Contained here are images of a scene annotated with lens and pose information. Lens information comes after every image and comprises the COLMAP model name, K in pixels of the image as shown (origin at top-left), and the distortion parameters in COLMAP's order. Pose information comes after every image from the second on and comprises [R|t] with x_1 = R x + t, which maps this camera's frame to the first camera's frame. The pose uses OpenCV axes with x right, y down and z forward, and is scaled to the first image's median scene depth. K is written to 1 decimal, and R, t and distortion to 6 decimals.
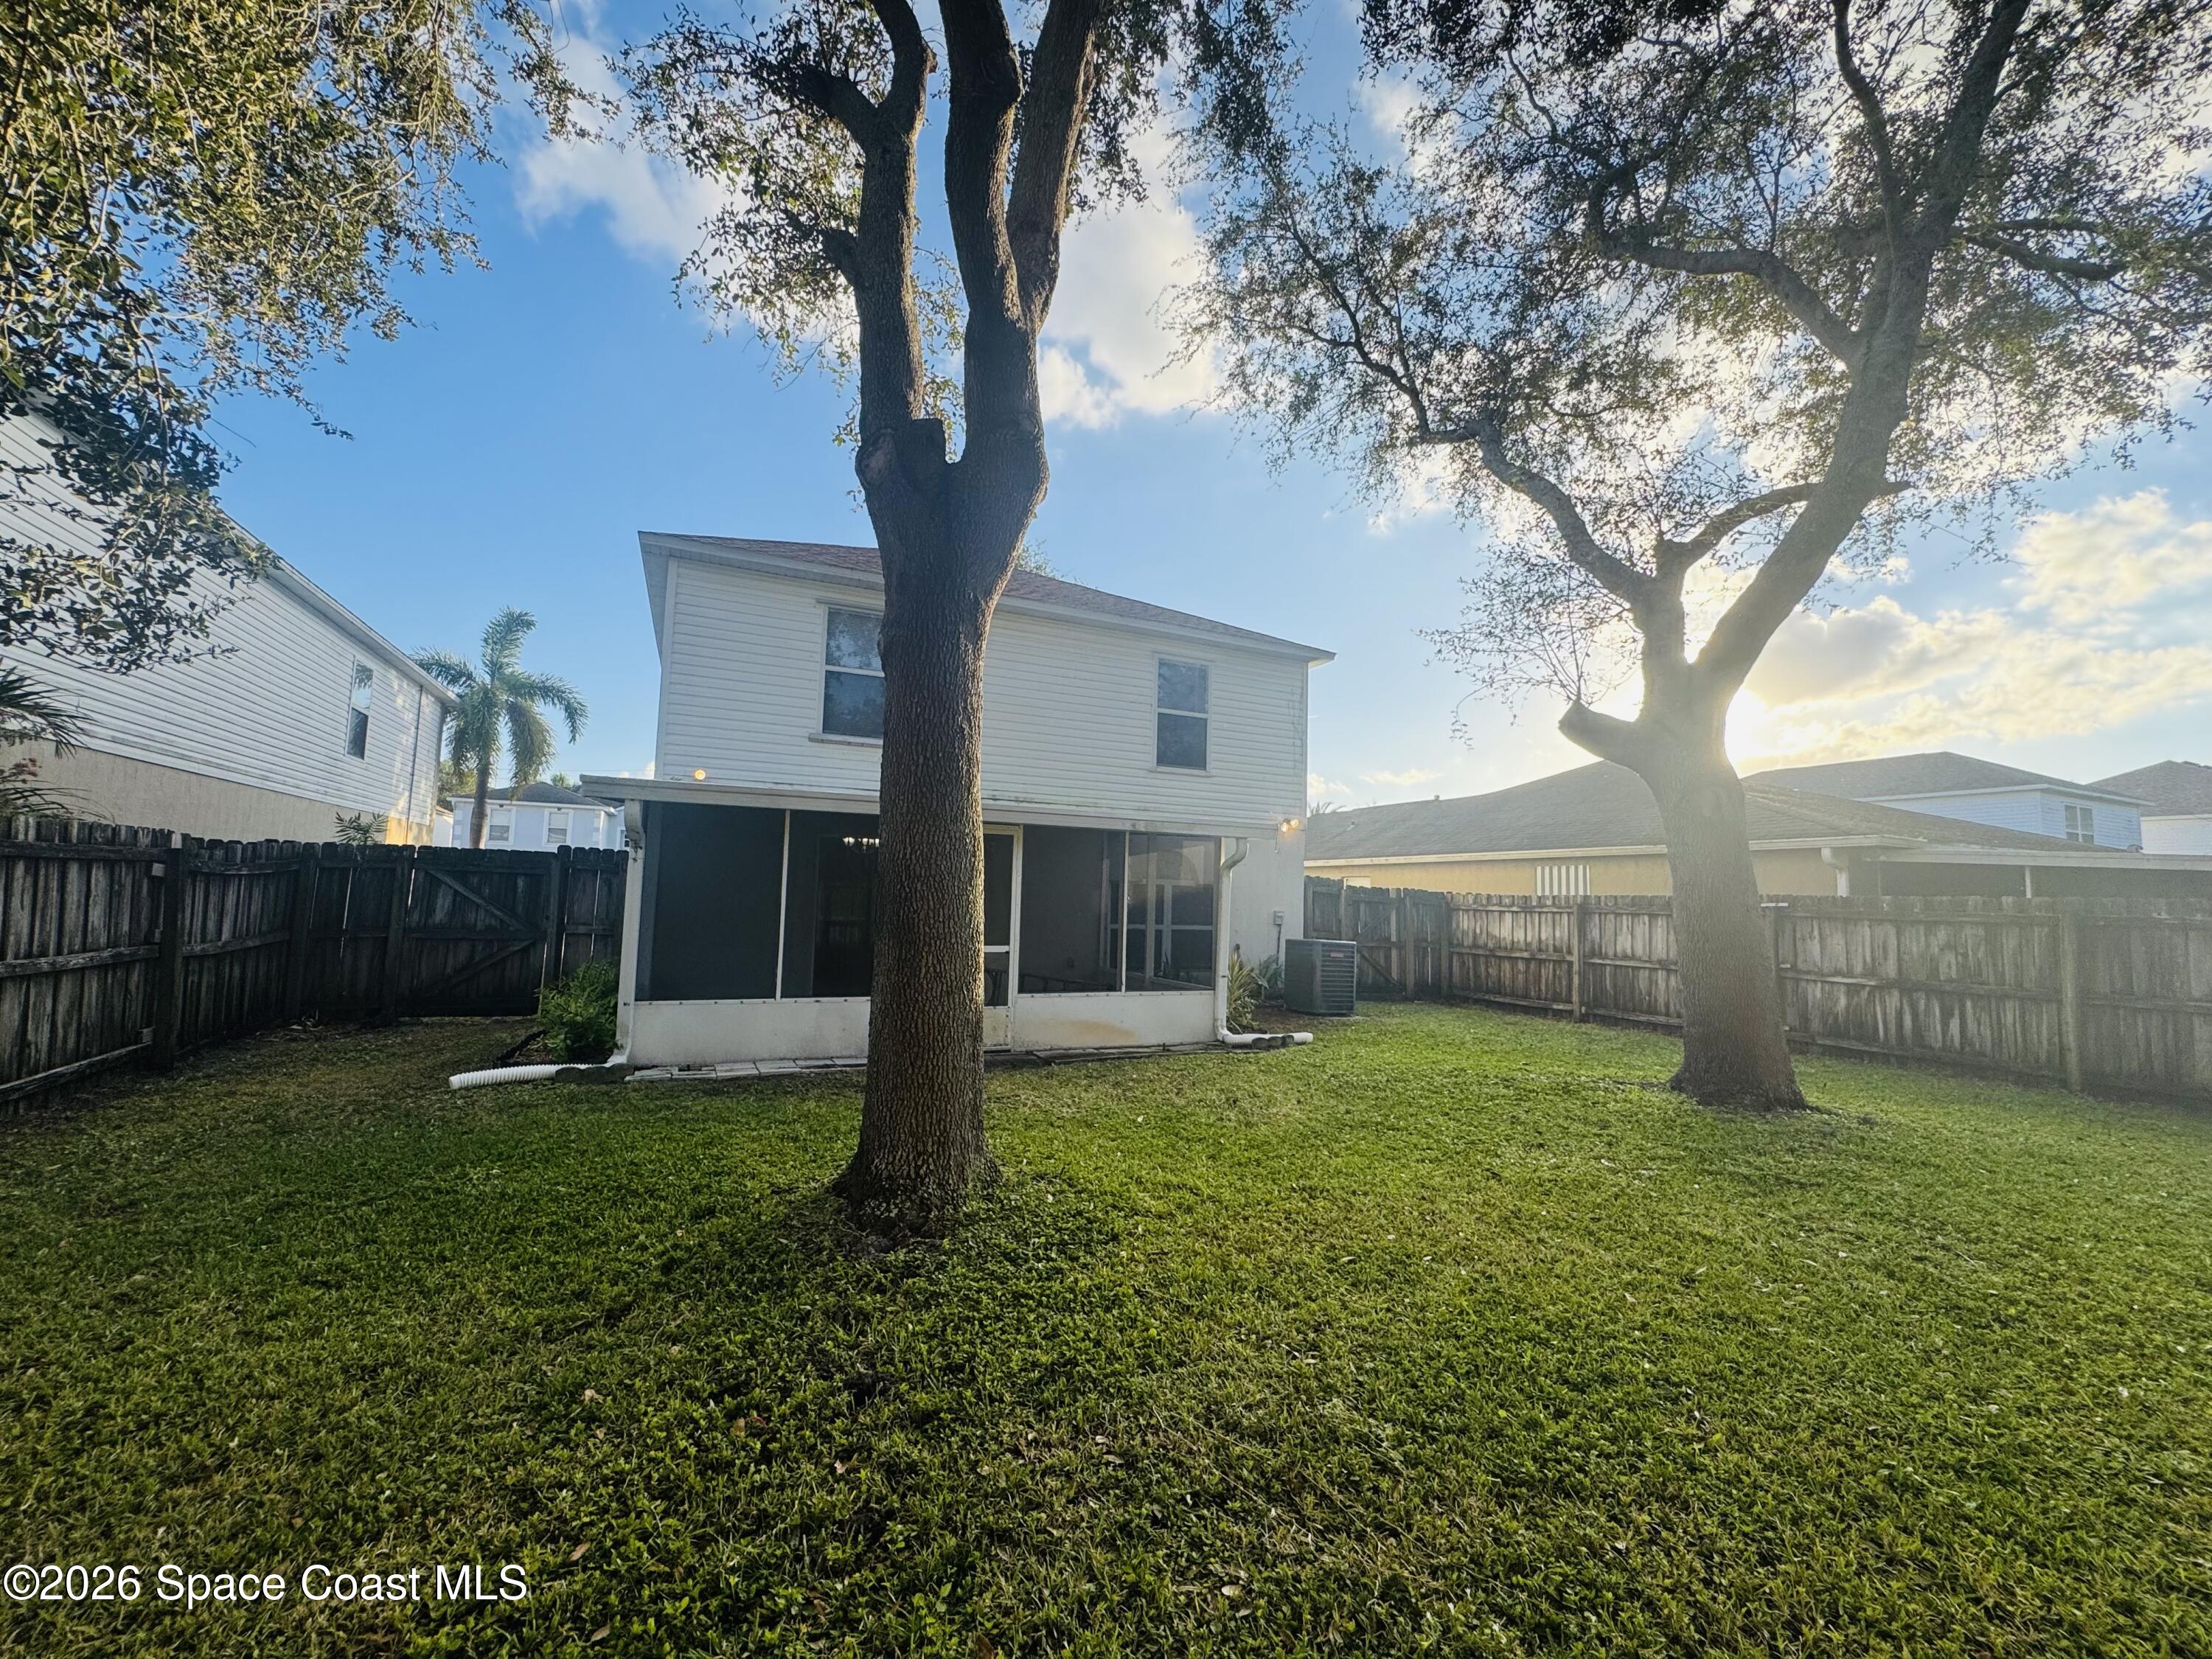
lens RADIAL K [[887.6, 0, 1106.0], [0, 887.6, 829.5], [0, 0, 1]] dist [-0.000472, 0.000117]
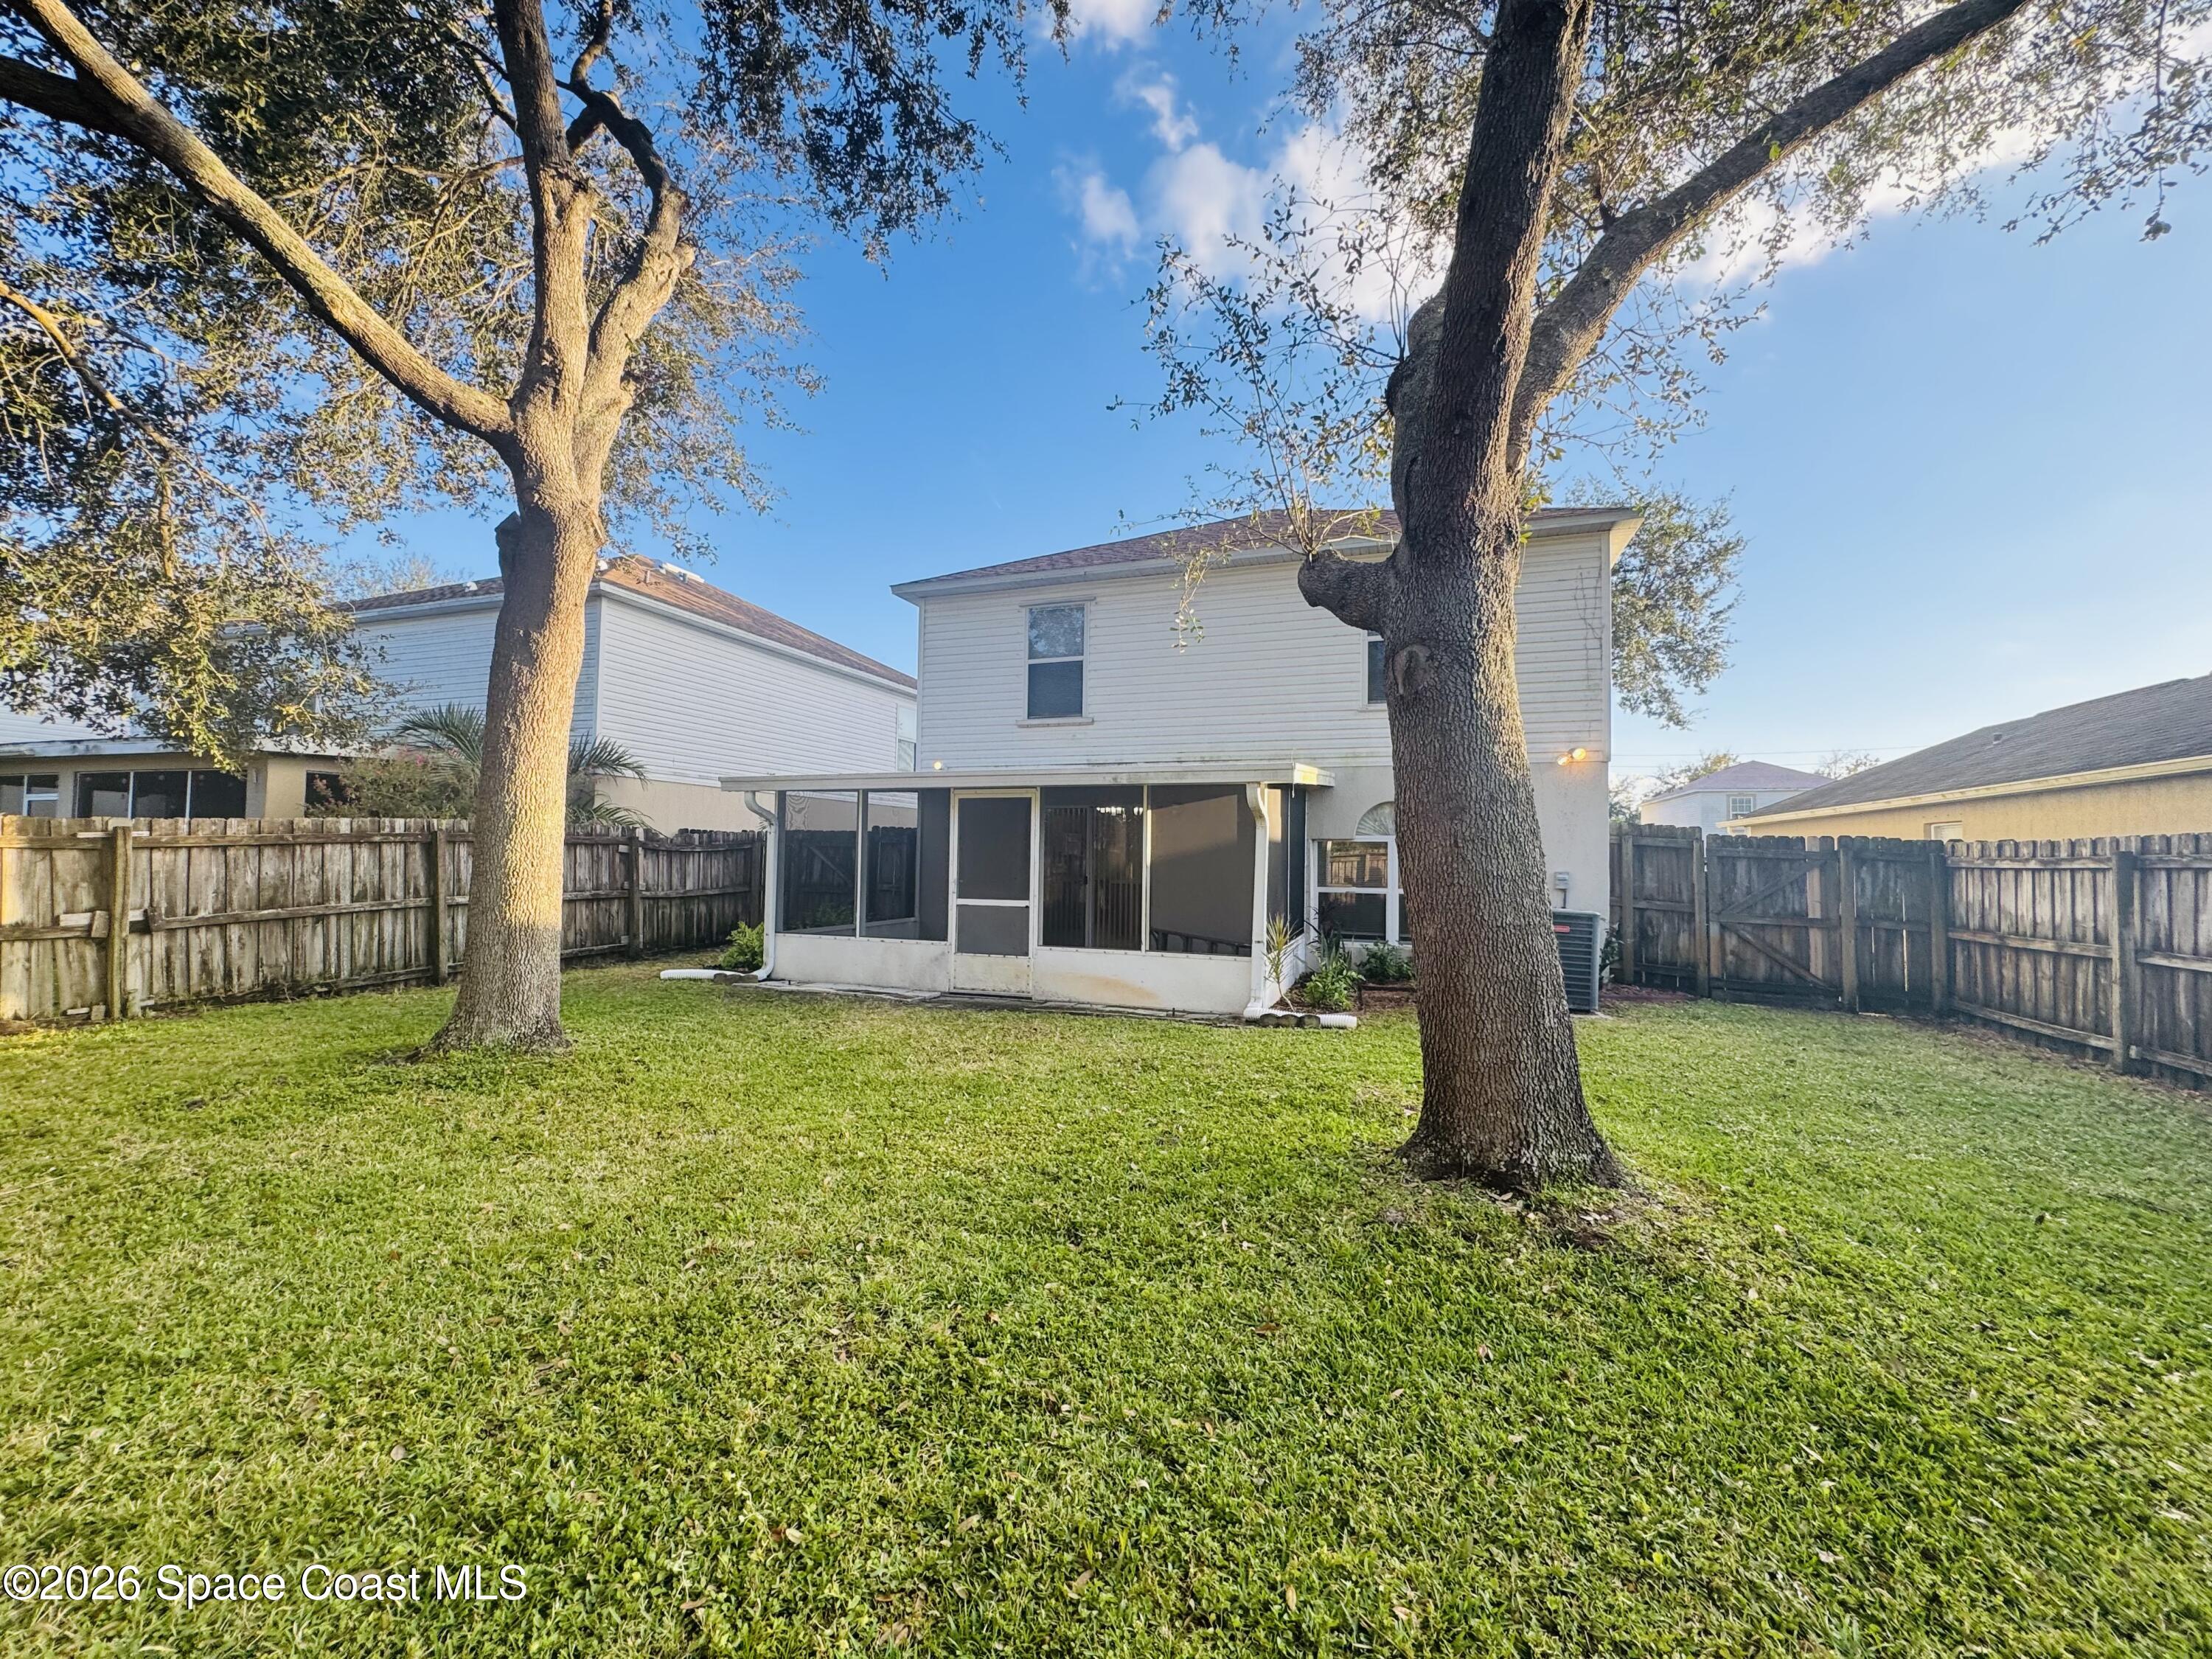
lens RADIAL K [[887.6, 0, 1106.0], [0, 887.6, 829.5], [0, 0, 1]] dist [-0.000472, 0.000117]
pose [[0.716211, -0.042481, -0.696590, 0.489565], [0.060971, 0.998138, 0.001818, 0.034140], [0.695215, -0.043774, 0.717467, 0.210410]]
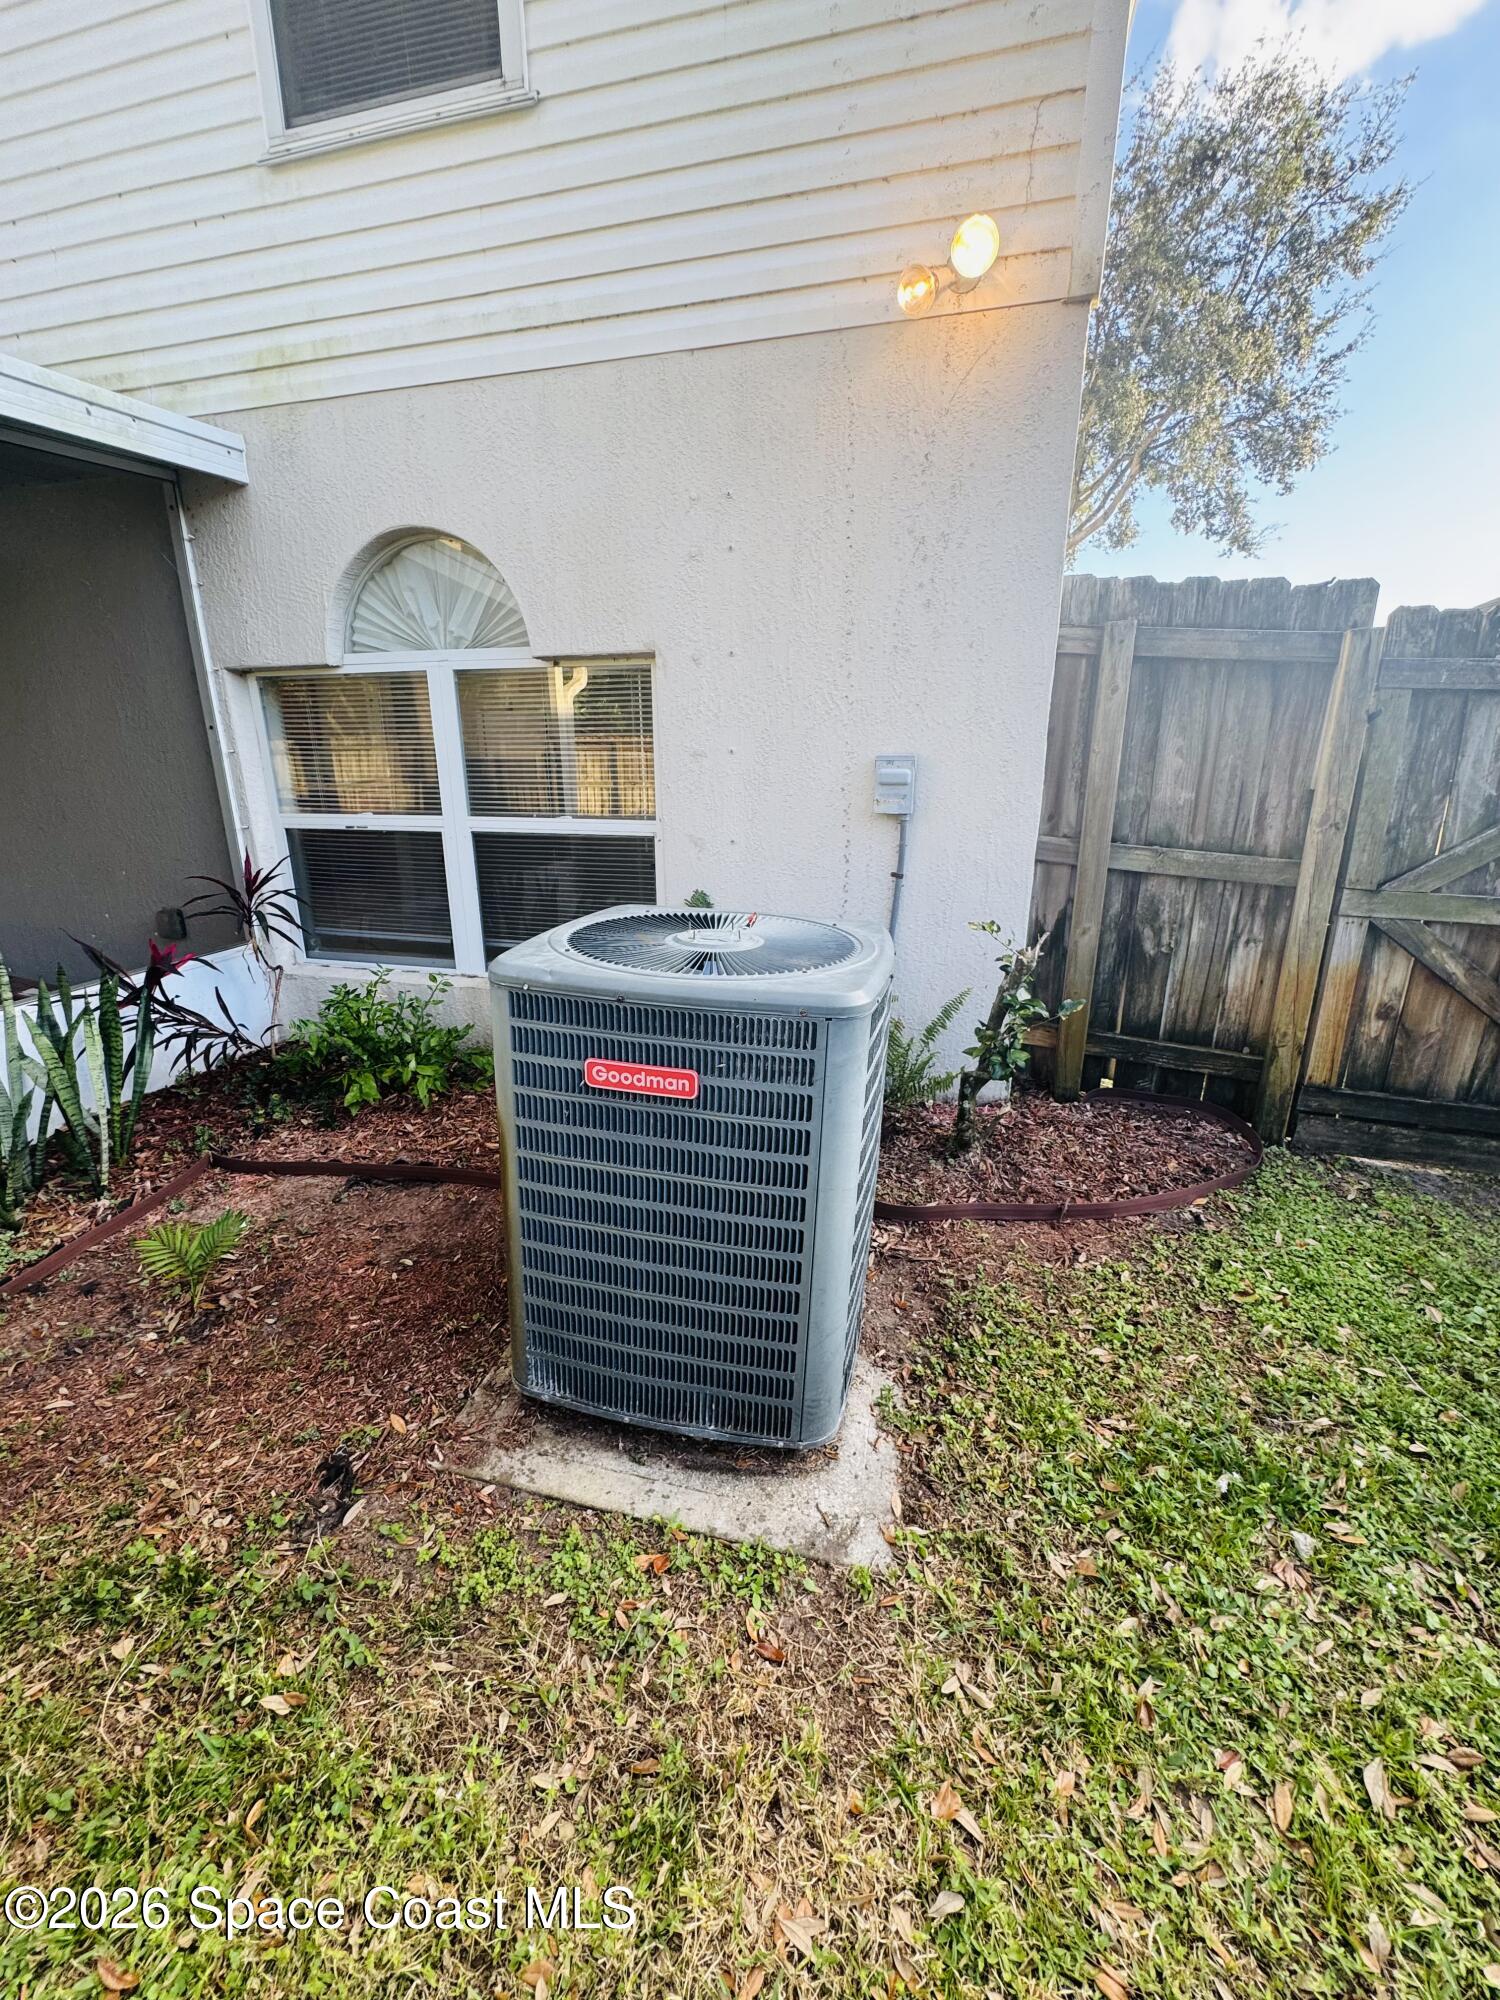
lens RADIAL K [[802.6, 0, 750.0], [0, 802.6, 1000.0], [0, 0, 1]] dist [-0.000472, 0.000117]
pose [[0.769346, 0.157004, -0.619239, 0.333471], [0.073501, 0.941137, 0.329937, 0.088557], [0.634590, -0.299350, 0.712520, 0.895921]]
